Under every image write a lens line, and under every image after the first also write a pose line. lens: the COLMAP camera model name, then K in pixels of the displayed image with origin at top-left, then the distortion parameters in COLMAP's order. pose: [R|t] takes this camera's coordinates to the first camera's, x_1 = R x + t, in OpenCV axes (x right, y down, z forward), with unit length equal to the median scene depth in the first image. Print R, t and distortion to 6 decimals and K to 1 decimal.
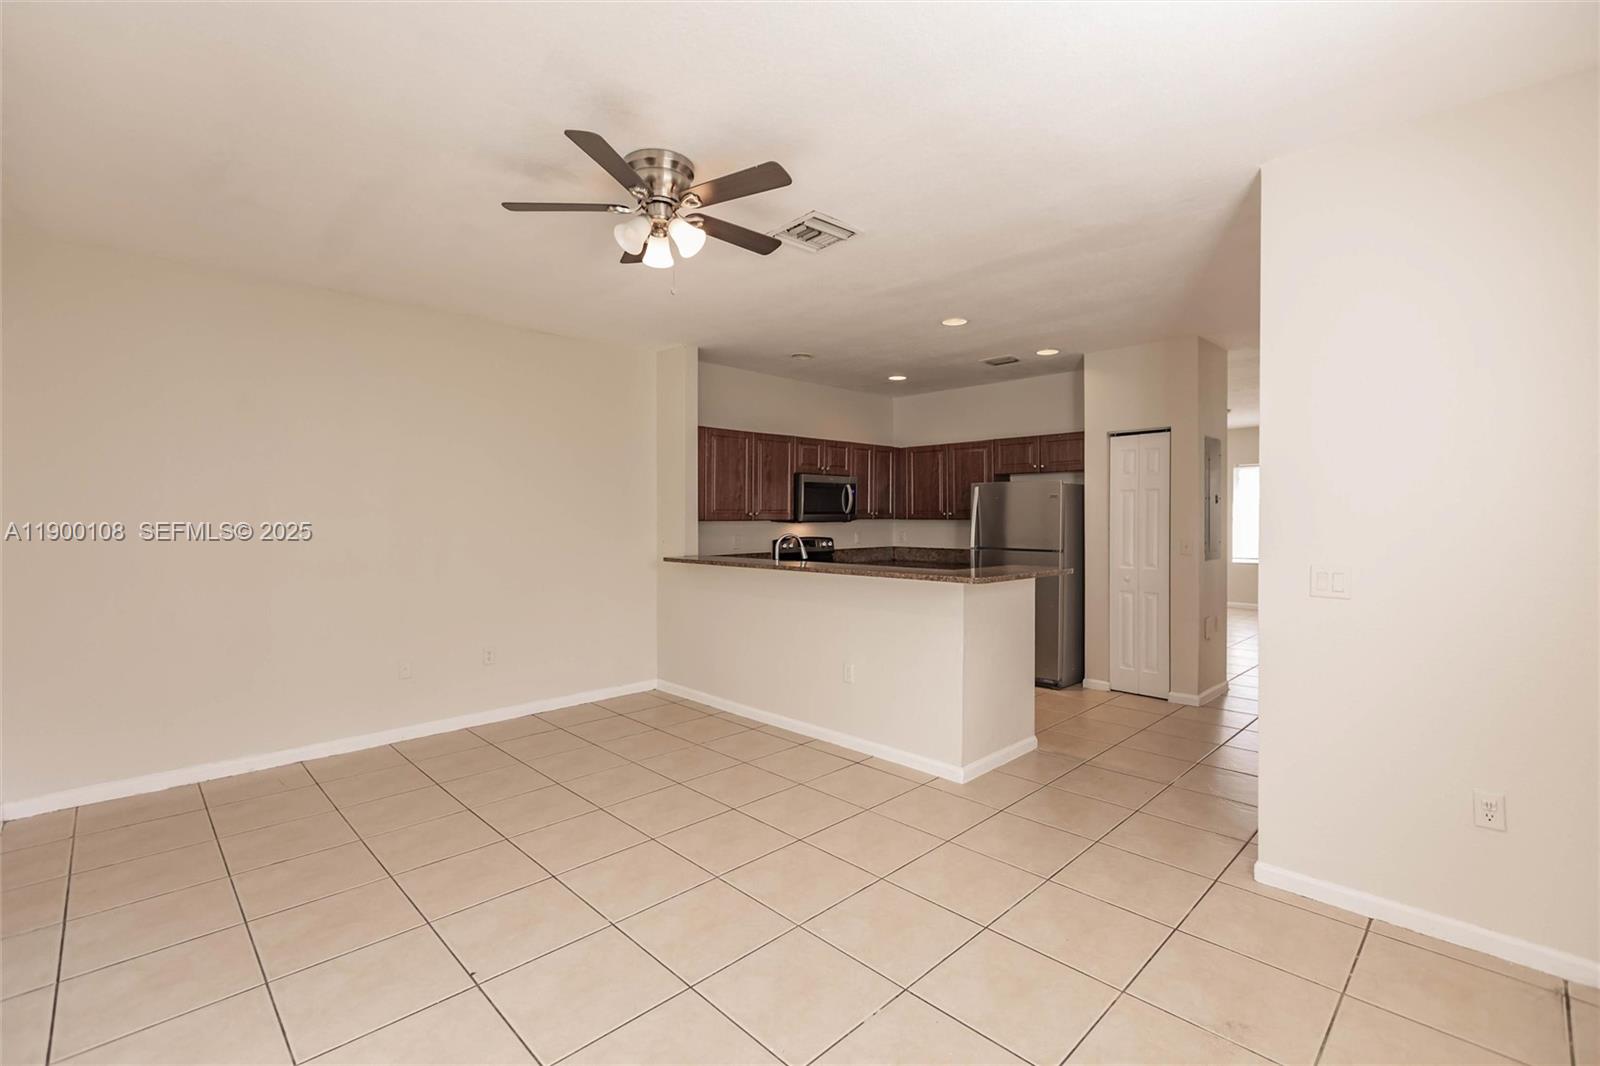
lens RADIAL K [[704.6, 0, 799.8], [0, 704.6, 527.8], [0, 0, 1]] dist [0.002689, -0.000932]
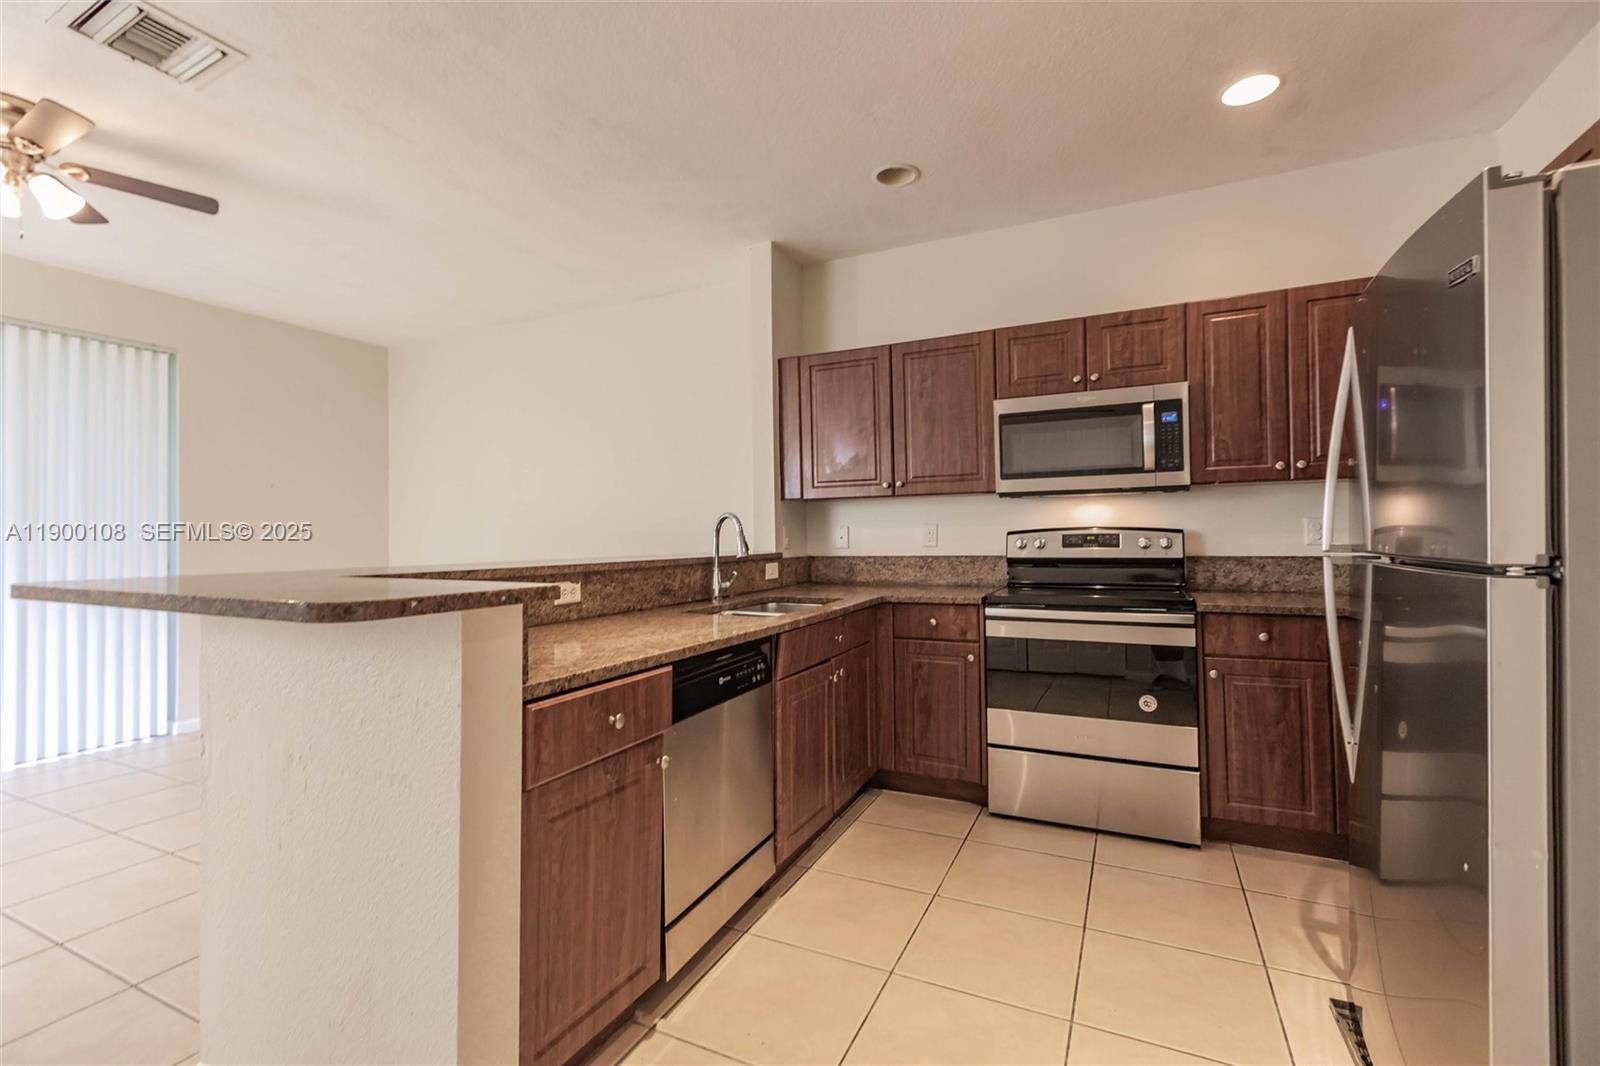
lens RADIAL K [[704.6, 0, 804.2], [0, 704.6, 532.0], [0, 0, 1]] dist [0.002689, -0.000932]
pose [[0.343413, -0.008004, -0.939150, 0.427244], [0.000937, 0.999966, -0.008179, 0.022033], [0.939184, 0.001929, 0.343409, 0.697756]]
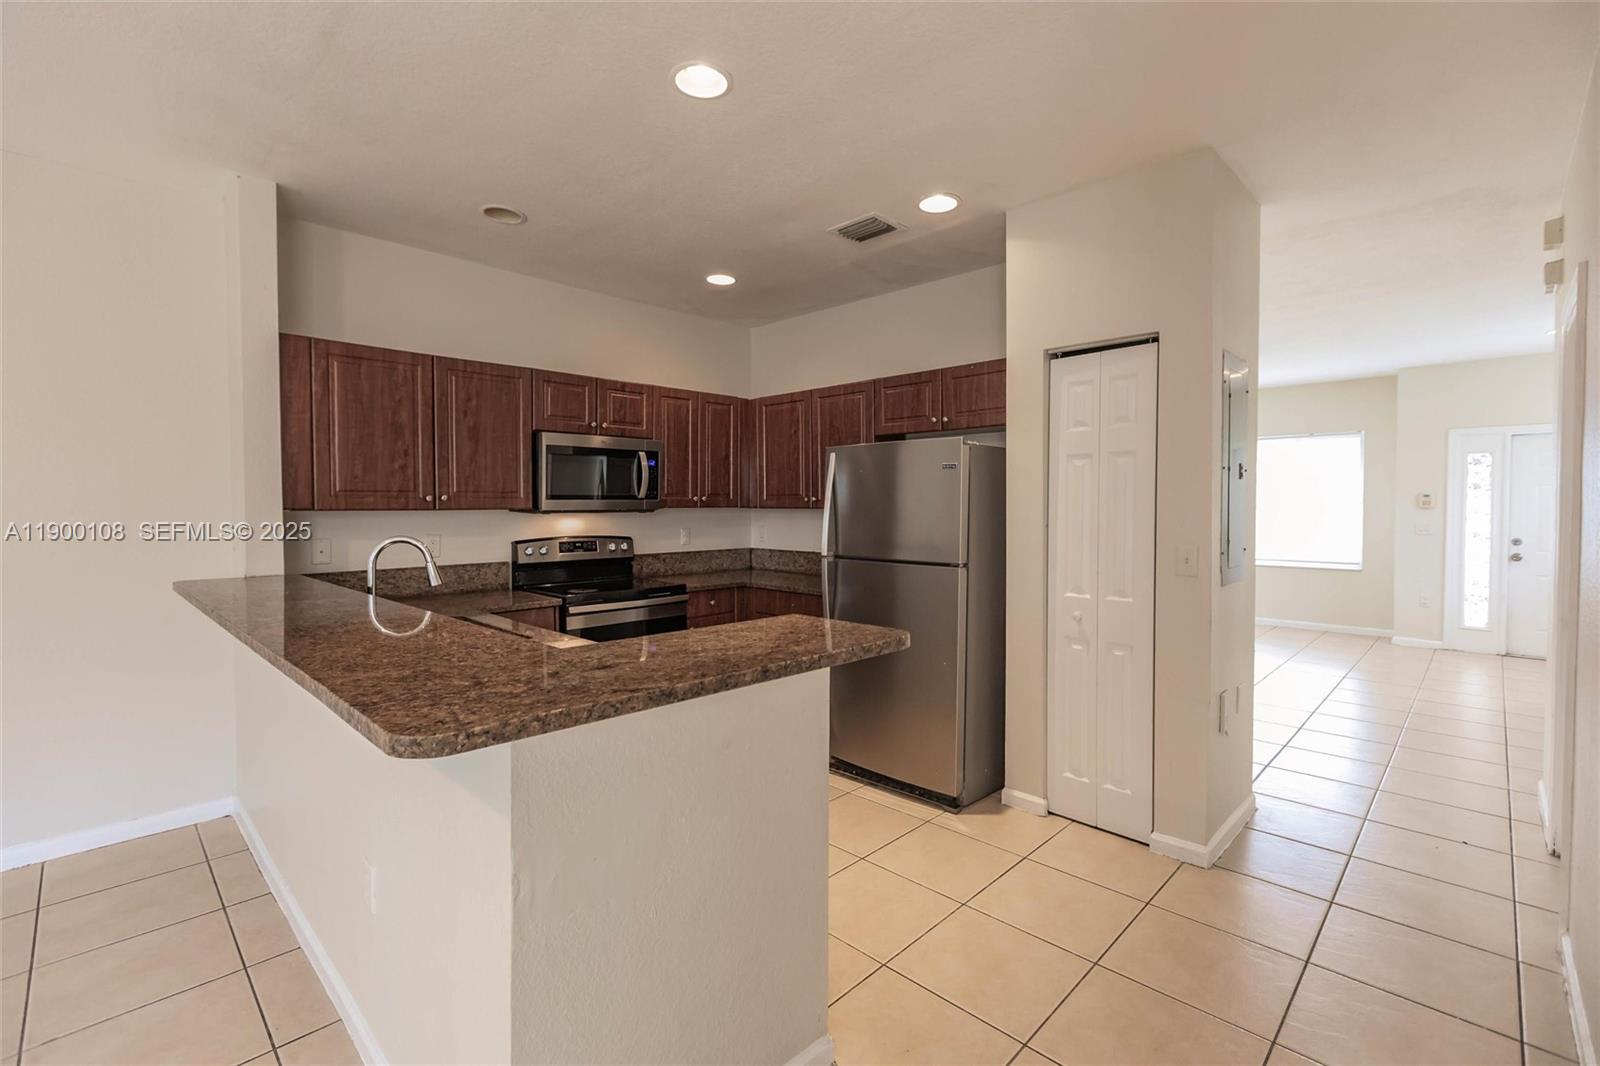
lens RADIAL K [[704.6, 0, 790.8], [0, 704.6, 529.7], [0, 0, 1]] dist [0.002689, -0.000932]
pose [[0.999903, 0.001803, 0.013823, 0.204206], [-0.002102, 0.999764, 0.021604, -0.006882], [-0.013781, -0.021630, 0.999671, 0.399752]]
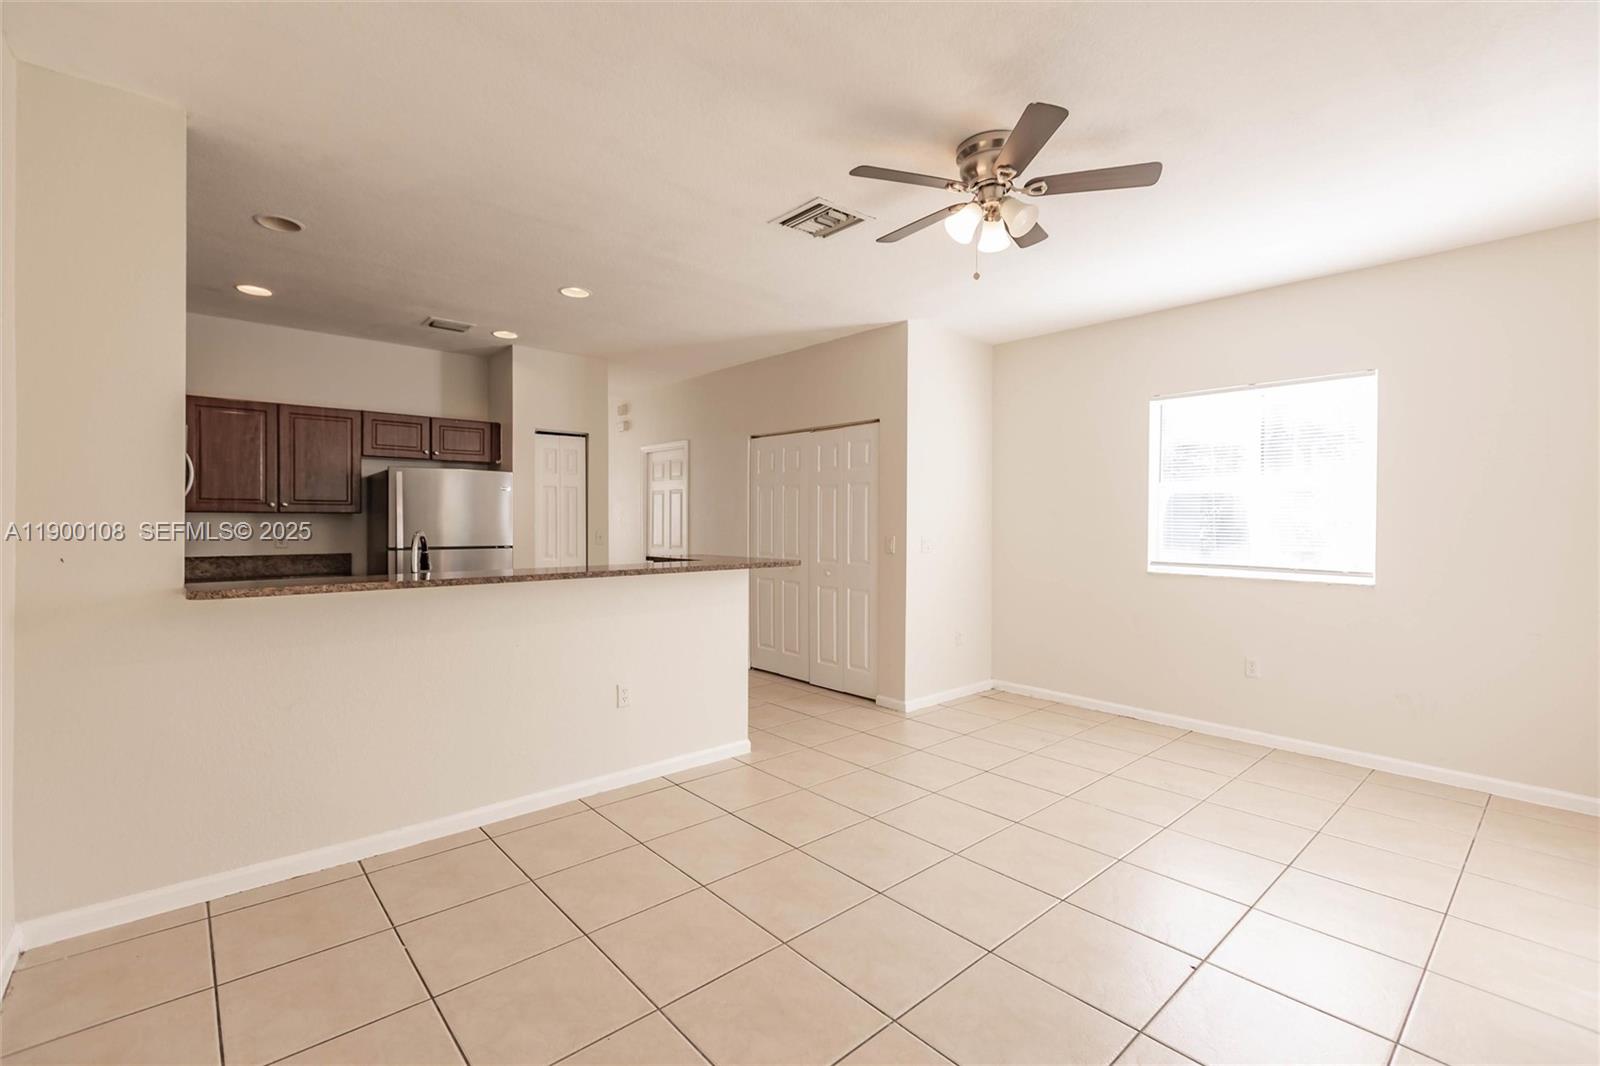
lens RADIAL K [[704.6, 0, 794.7], [0, 704.6, 527.6], [0, 0, 1]] dist [0.002689, -0.000932]
pose [[0.062509, -0.012206, 0.997970, -0.502571], [0.007881, 0.999900, 0.011736, -0.001273], [-0.998013, 0.007131, 0.062599, 0.499842]]
